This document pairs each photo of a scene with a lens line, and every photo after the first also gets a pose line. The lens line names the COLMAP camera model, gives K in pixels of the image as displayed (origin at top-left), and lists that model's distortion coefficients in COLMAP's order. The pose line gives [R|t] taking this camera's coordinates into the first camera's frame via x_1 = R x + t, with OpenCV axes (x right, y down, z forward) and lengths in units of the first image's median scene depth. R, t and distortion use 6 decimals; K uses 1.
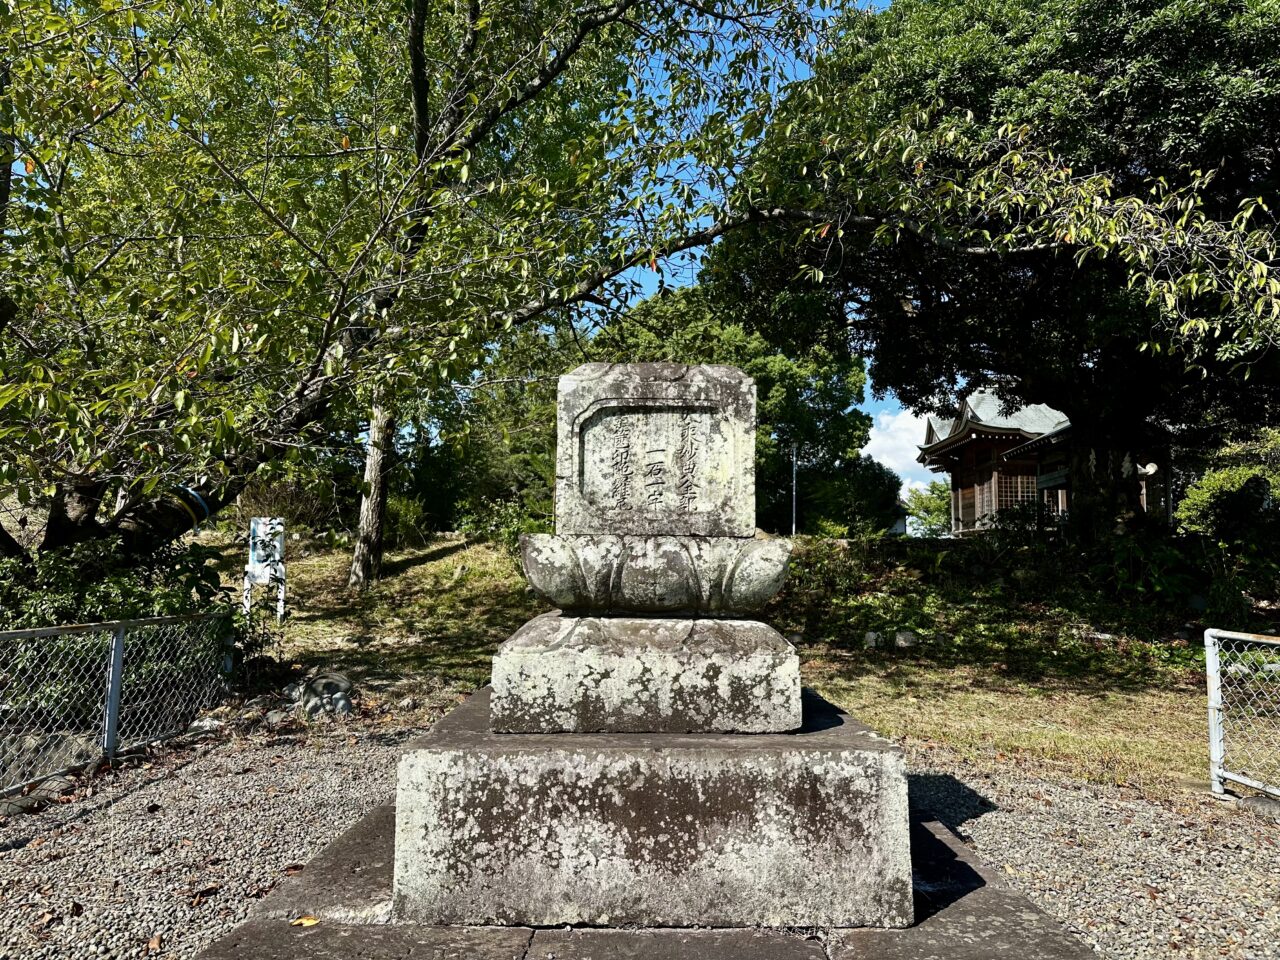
lens RADIAL K [[915.7, 0, 632.4], [0, 915.7, 444.1], [0, 0, 1]] dist [0.037317, -0.047189]
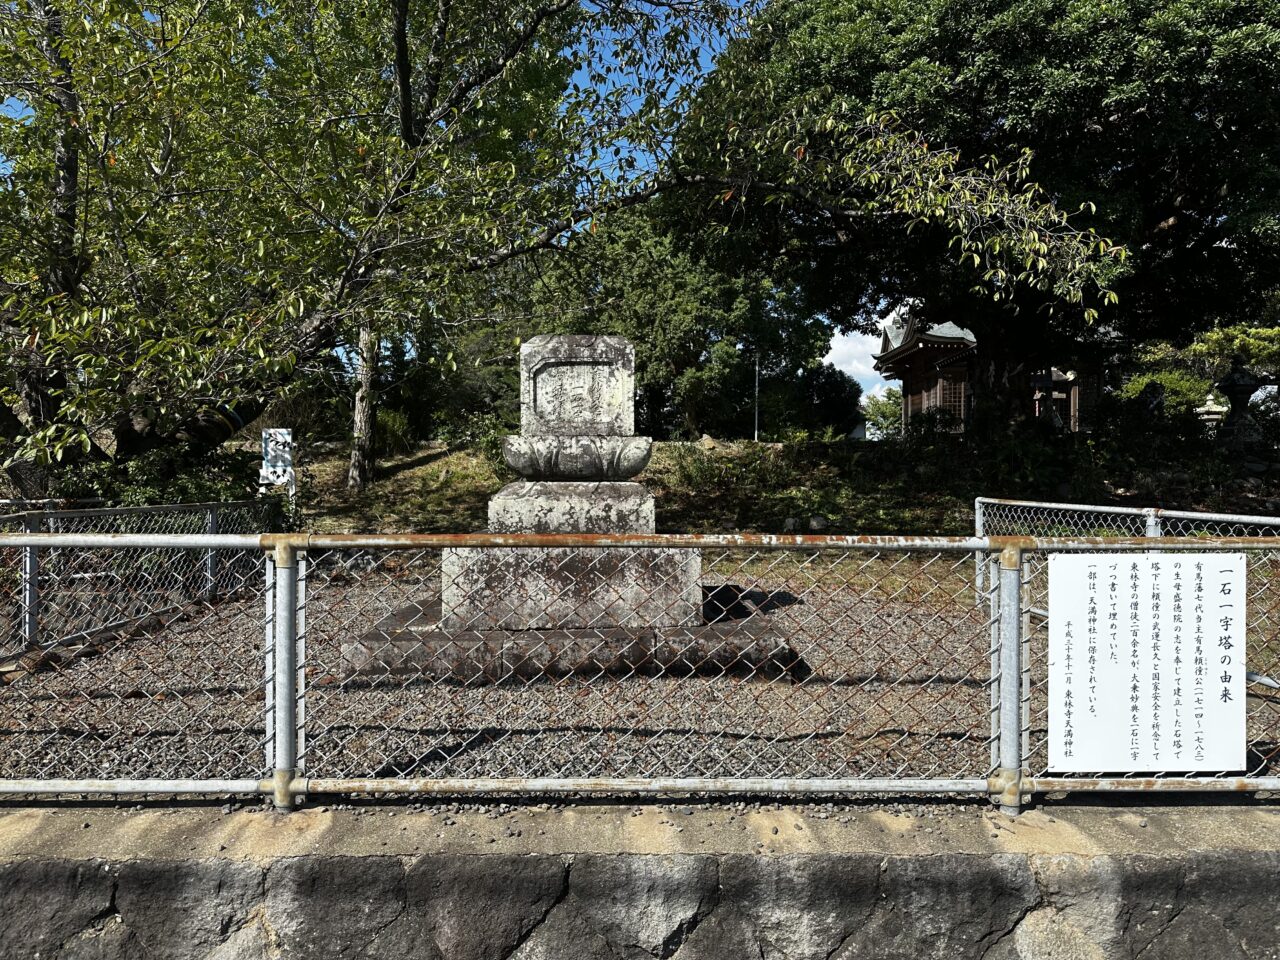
lens RADIAL K [[915.7, 0, 637.9], [0, 915.7, 478.6], [0, 0, 1]] dist [0.037317, -0.047189]
pose [[0.999360, -0.013526, 0.033115, 0.029627], [0.008868, 0.990536, 0.136968, -0.021601], [-0.034654, -0.136587, 0.990022, -0.279804]]
